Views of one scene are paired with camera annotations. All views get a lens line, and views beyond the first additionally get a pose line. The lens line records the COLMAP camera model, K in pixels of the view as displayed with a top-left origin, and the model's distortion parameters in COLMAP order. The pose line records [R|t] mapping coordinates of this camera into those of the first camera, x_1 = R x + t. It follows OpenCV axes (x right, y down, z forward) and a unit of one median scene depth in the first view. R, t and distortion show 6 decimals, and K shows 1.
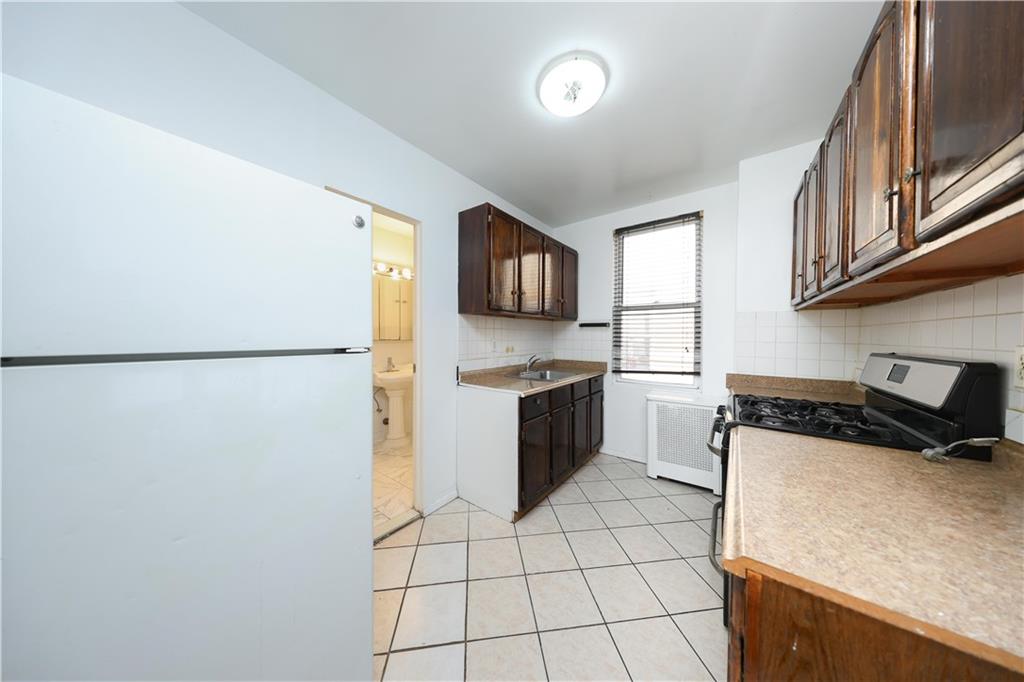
lens RADIAL K [[298.8, 0, 513.3], [0, 298.8, 344.8], [0, 0, 1]] dist [-0.006163, 0.000330]
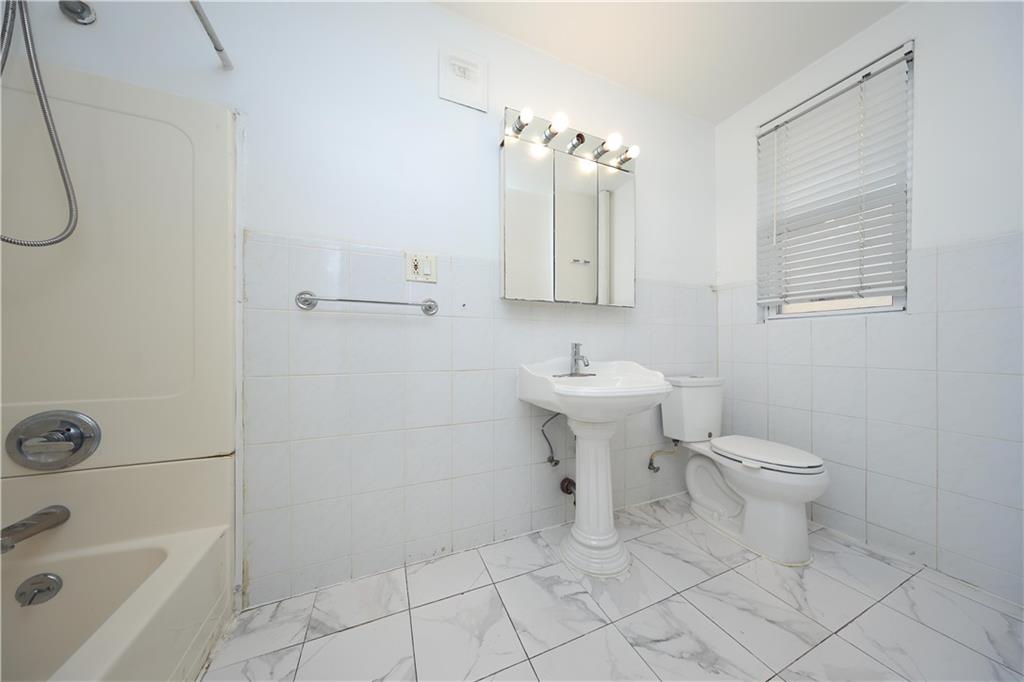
lens RADIAL K [[298.8, 0, 508.0], [0, 298.8, 341.4], [0, 0, 1]] dist [-0.006163, 0.000330]
pose [[0.858741, -0.003482, -0.512398, -0.276870], [-0.002347, 0.999940, -0.010728, 0.044433], [0.512404, 0.010415, 0.858681, 0.576046]]
